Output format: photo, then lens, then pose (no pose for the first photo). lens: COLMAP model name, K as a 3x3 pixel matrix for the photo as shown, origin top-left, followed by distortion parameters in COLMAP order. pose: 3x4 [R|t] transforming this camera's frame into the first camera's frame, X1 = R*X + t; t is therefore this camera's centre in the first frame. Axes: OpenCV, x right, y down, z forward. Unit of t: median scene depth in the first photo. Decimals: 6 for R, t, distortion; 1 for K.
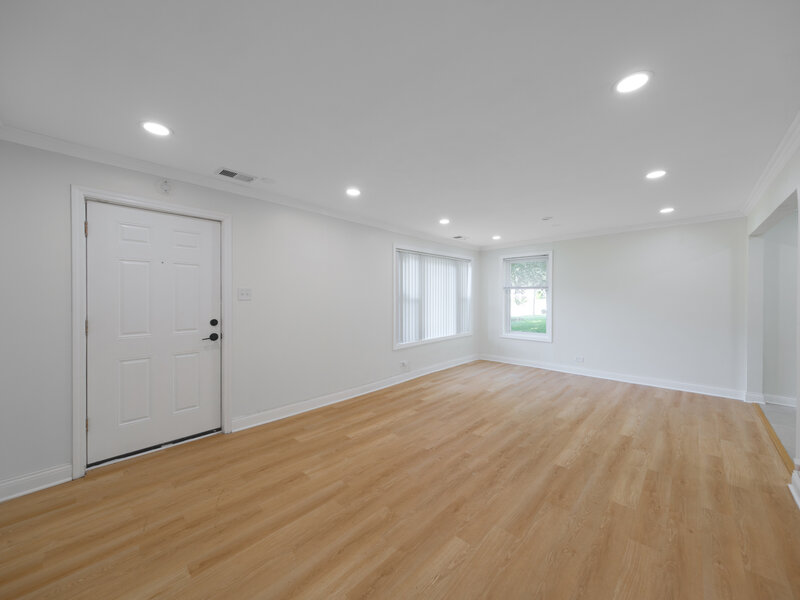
lens RADIAL K [[306.2, 0, 400.0], [0, 306.2, 300.0], [0, 0, 1]] dist [0.000842, -0.000280]
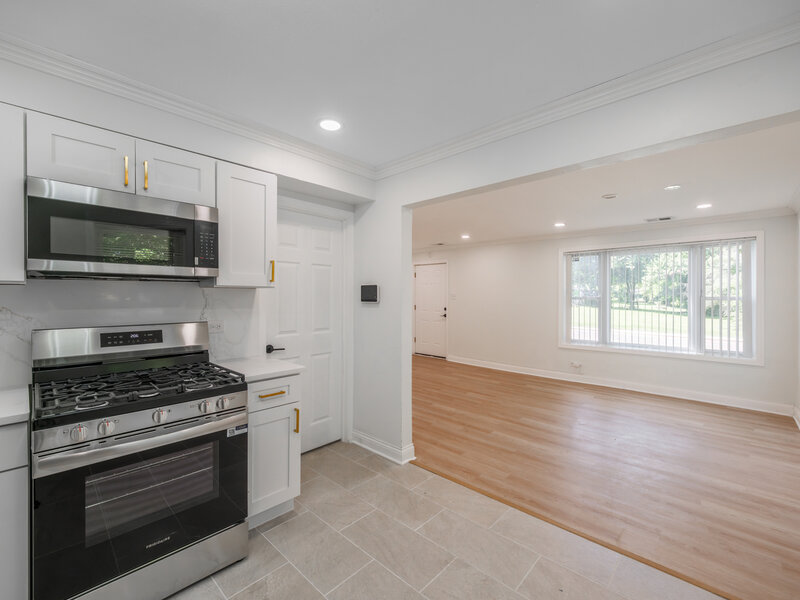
lens RADIAL K [[338.8, 0, 400.0], [0, 338.8, 300.0], [0, 0, 1]] dist [0.003271, 0.000173]
pose [[0.007316, 0.014227, -0.999872, 1.913855], [-0.015621, 0.999778, 0.014112, -0.021939], [0.999851, 0.015516, 0.007537, 0.678177]]
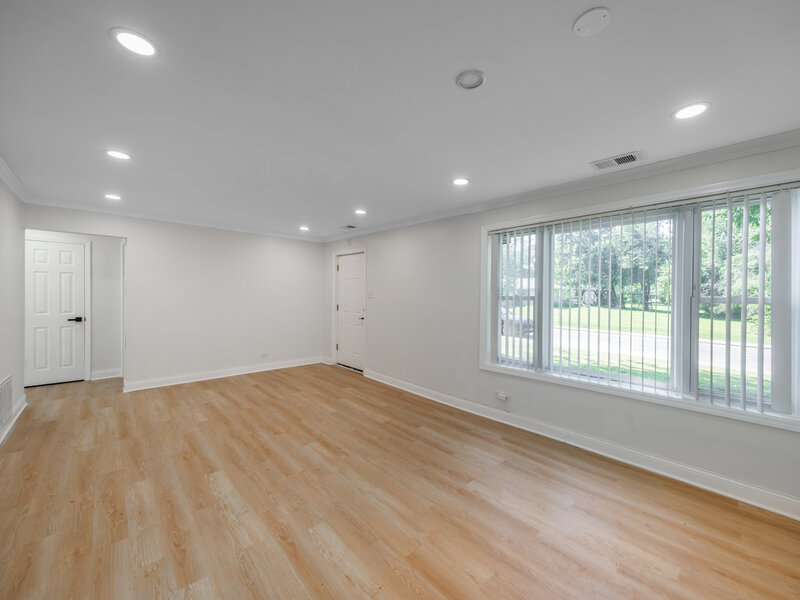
lens RADIAL K [[316.6, 0, 400.0], [0, 316.6, 300.0], [0, 0, 1]] dist [0.010814, -0.000310]
pose [[-0.056453, 0.019268, -0.998219, 1.237428], [-0.024368, 0.999489, 0.020671, -0.028043], [0.998108, 0.025491, -0.055954, 1.360598]]
